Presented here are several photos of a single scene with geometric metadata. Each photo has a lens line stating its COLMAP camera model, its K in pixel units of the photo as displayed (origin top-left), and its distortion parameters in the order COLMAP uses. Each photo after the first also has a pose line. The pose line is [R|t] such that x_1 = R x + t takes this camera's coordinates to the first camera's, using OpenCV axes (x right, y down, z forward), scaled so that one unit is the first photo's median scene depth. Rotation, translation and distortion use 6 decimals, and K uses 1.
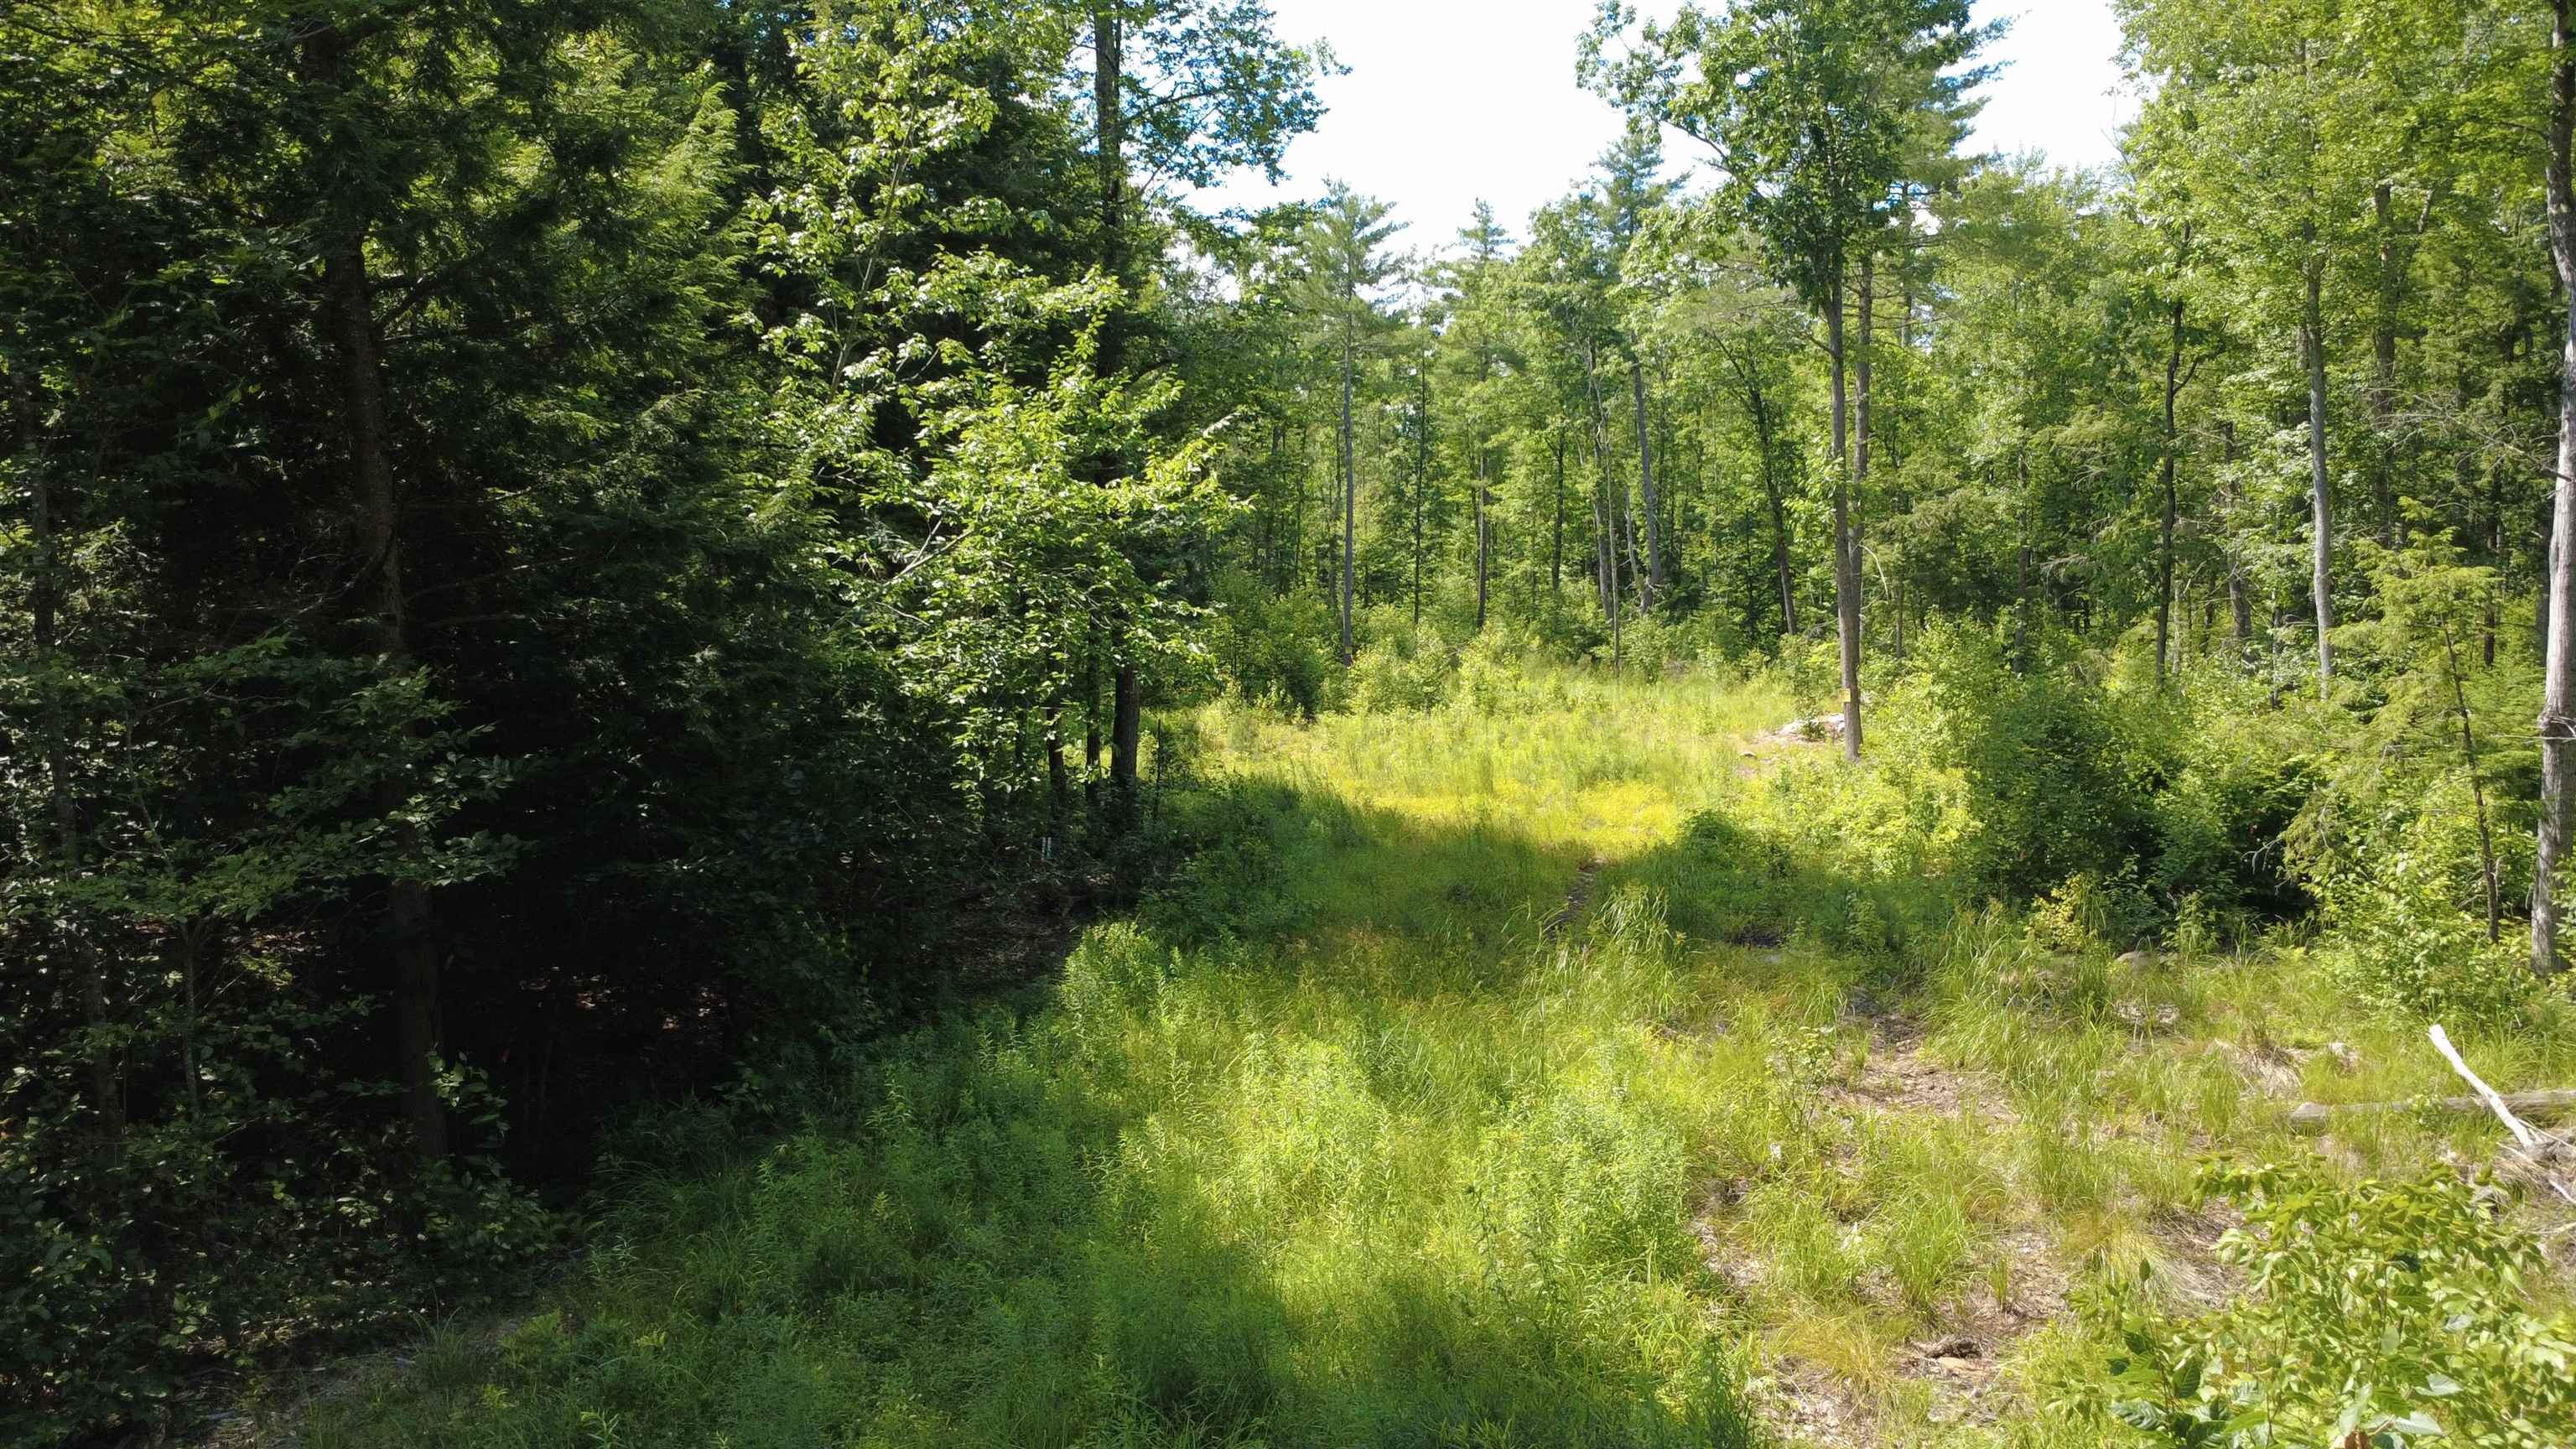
lens RADIAL K [[1883.5, 0, 1288.0], [0, 1883.5, 724.5], [0, 0, 1]] dist [-0.043096, 0.052661]
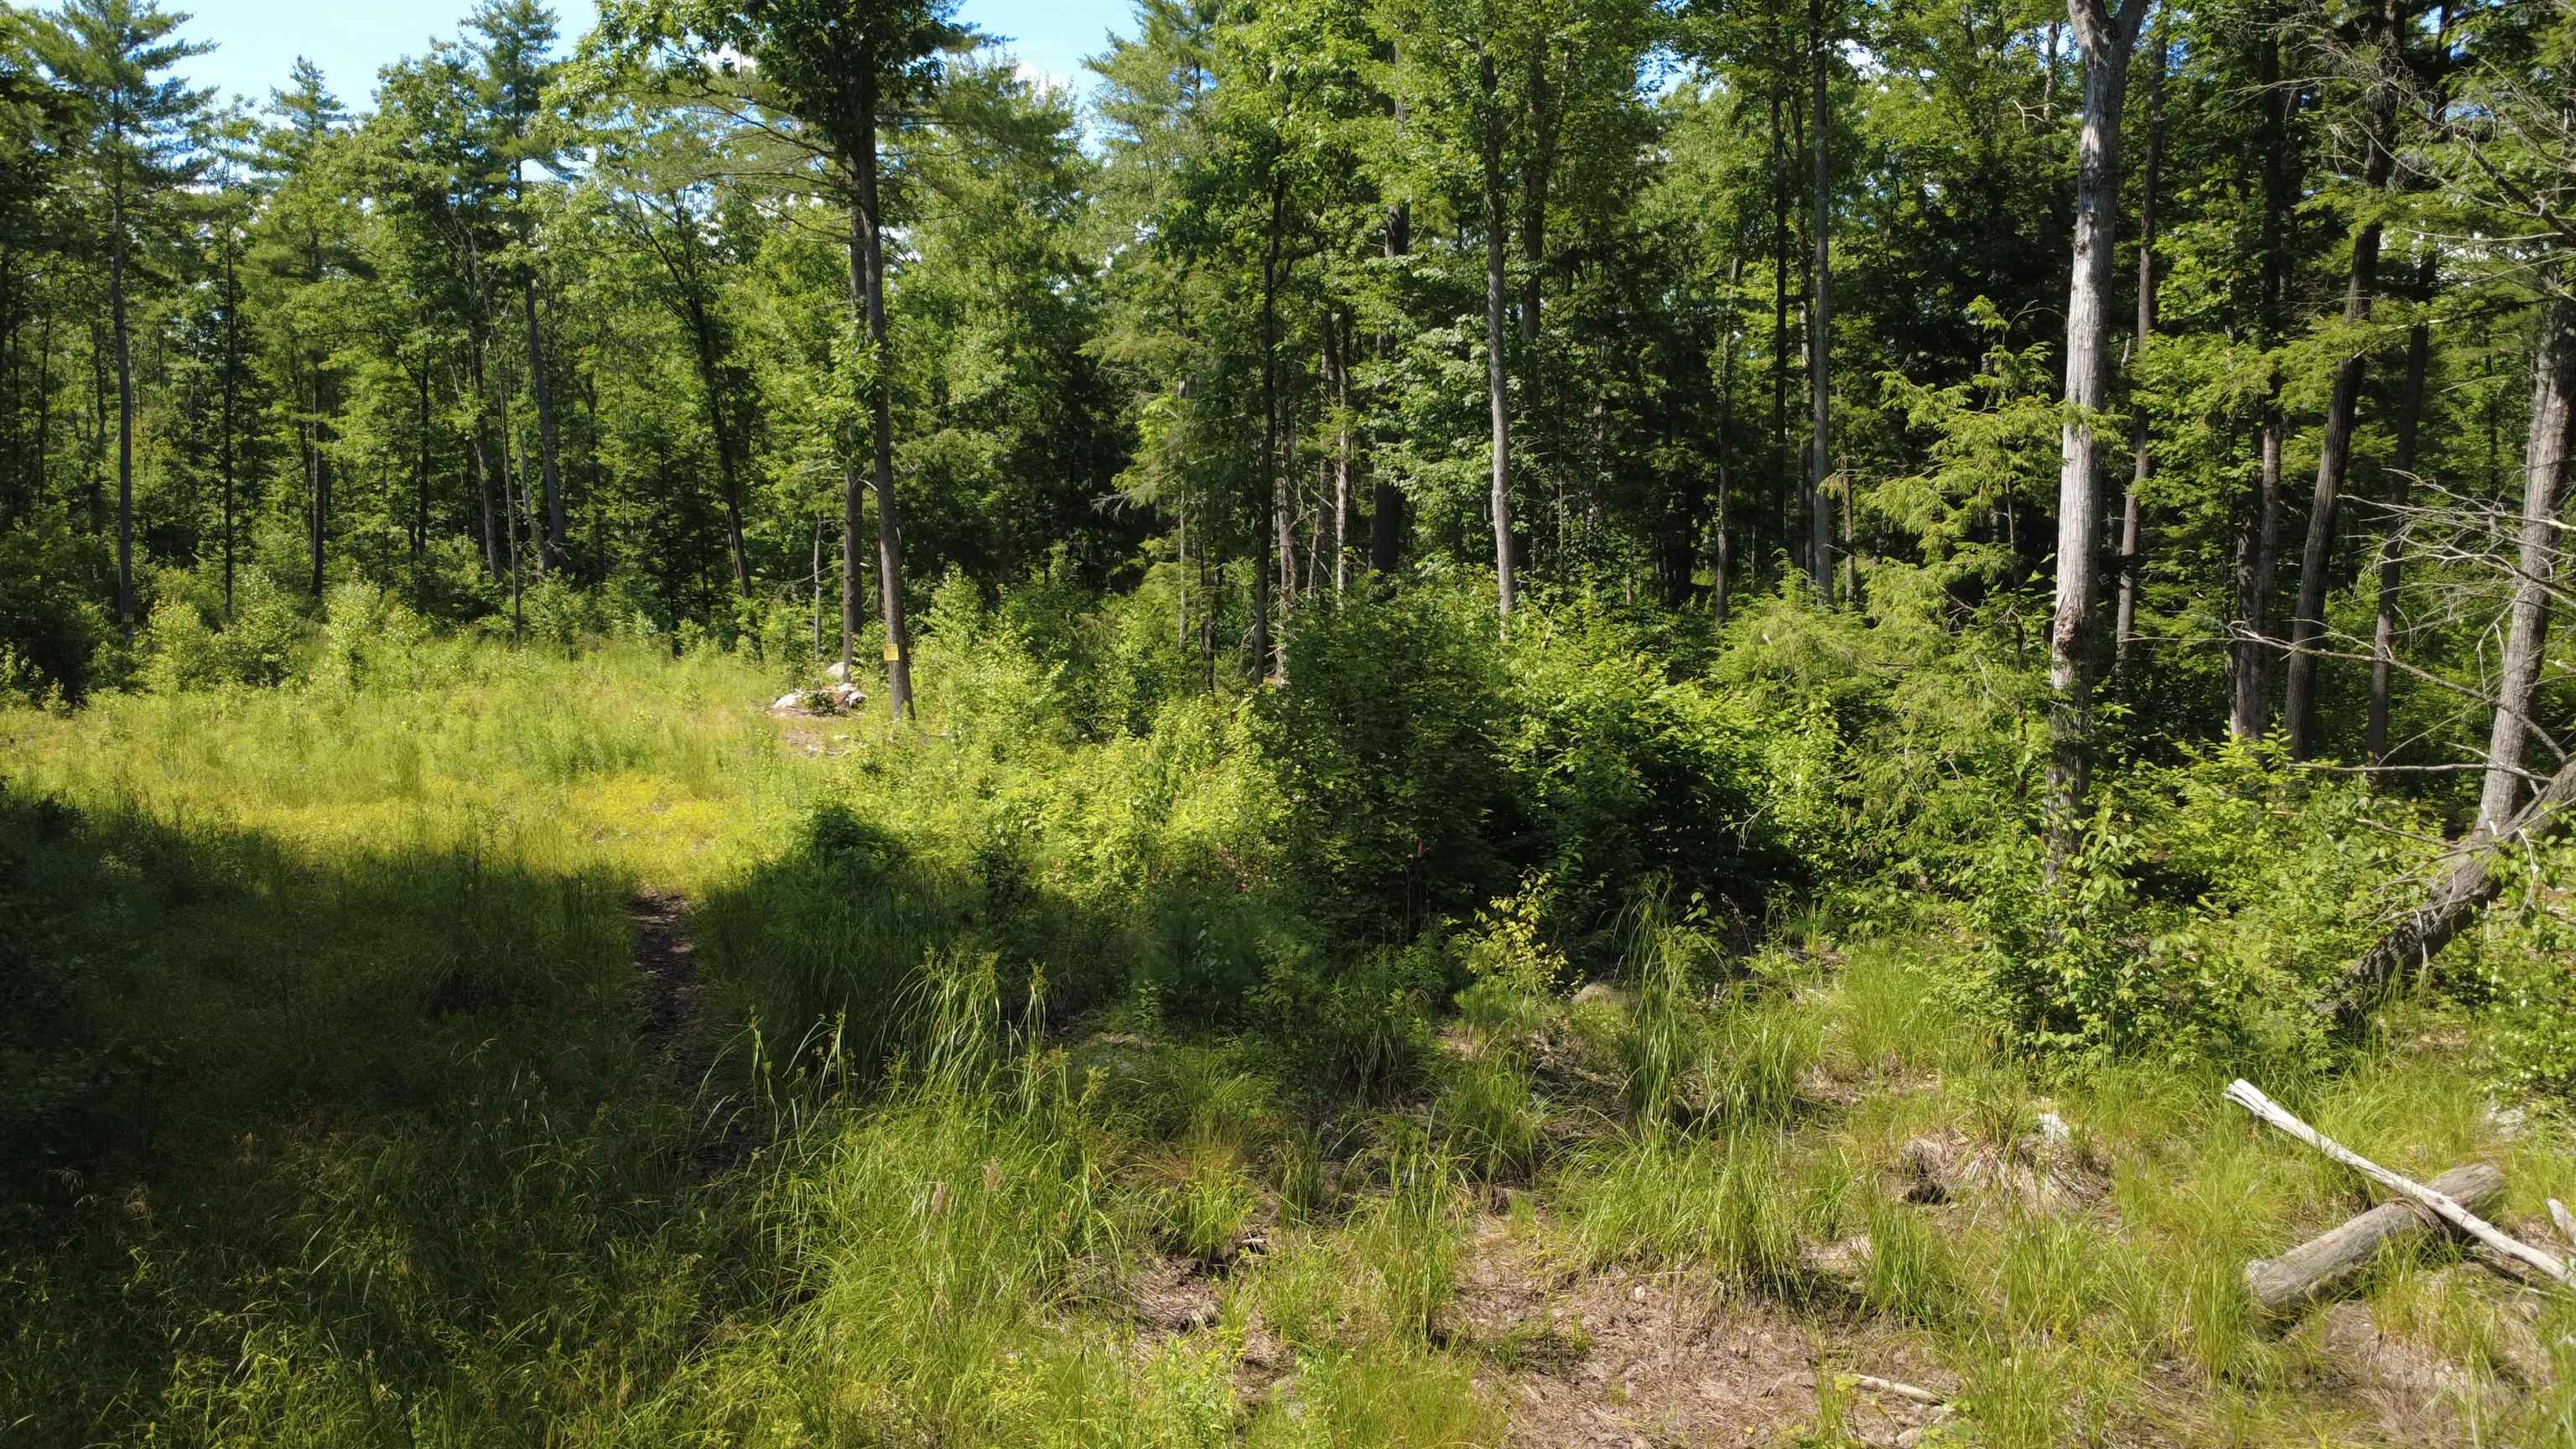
lens RADIAL K [[1883.5, 0, 1288.0], [0, 1883.5, 724.5], [0, 0, 1]] dist [-0.043096, 0.052661]
pose [[0.828287, -0.022316, 0.559860, -0.002172], [0.021195, 0.999739, 0.008492, 0.006411], [-0.559903, 0.004832, 0.828544, 0.150583]]
